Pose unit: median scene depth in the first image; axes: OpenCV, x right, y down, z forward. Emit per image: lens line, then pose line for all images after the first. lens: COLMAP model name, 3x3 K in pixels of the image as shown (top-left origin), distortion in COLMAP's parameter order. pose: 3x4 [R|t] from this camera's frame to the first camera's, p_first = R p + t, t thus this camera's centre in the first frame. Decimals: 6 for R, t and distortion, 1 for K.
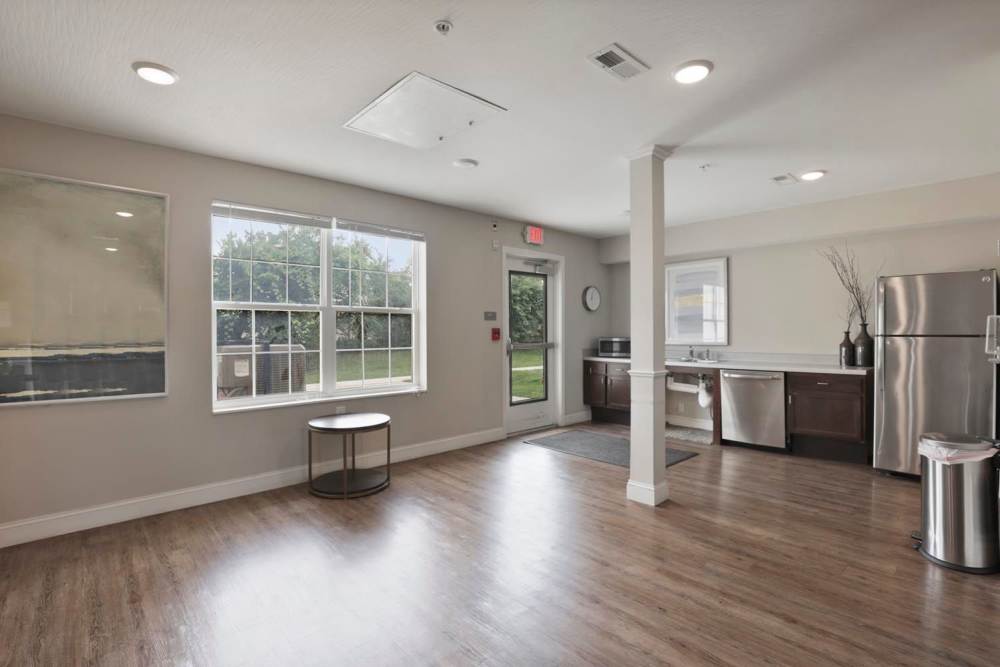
lens RADIAL K [[480.2, 0, 494.2], [0, 480.2, 326.0], [0, 0, 1]] dist [-0.004673, -0.000329]
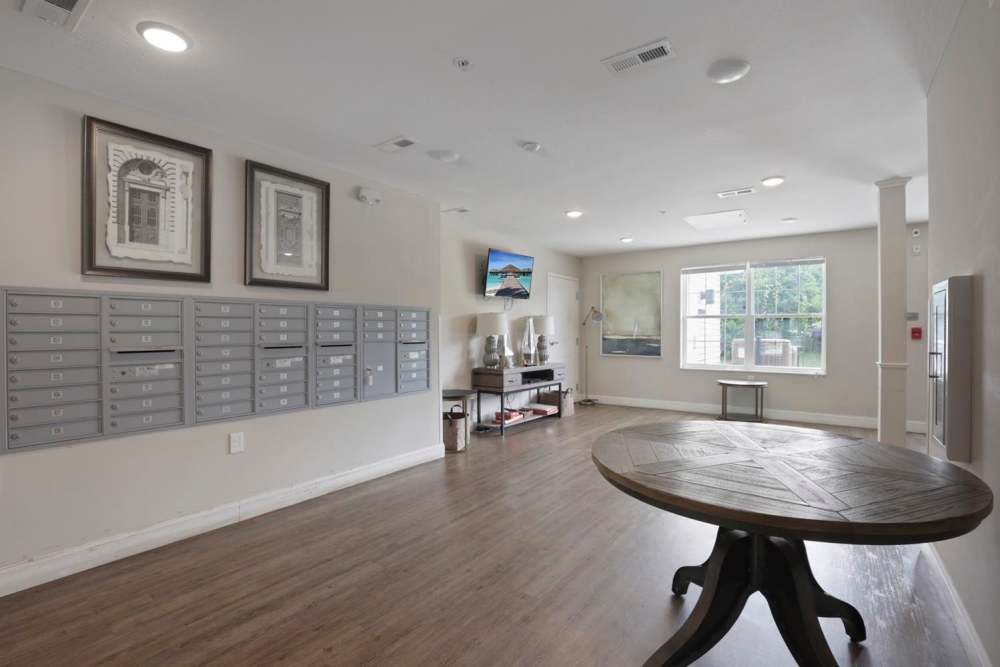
lens RADIAL K [[480.2, 0, 494.2], [0, 480.2, 326.0], [0, 0, 1]] dist [-0.004673, -0.000329]
pose [[0.205417, -0.003400, -0.978669, 1.203738], [0.010571, 0.999943, -0.001255, -0.011438], [0.978618, -0.010088, 0.205441, -0.217072]]
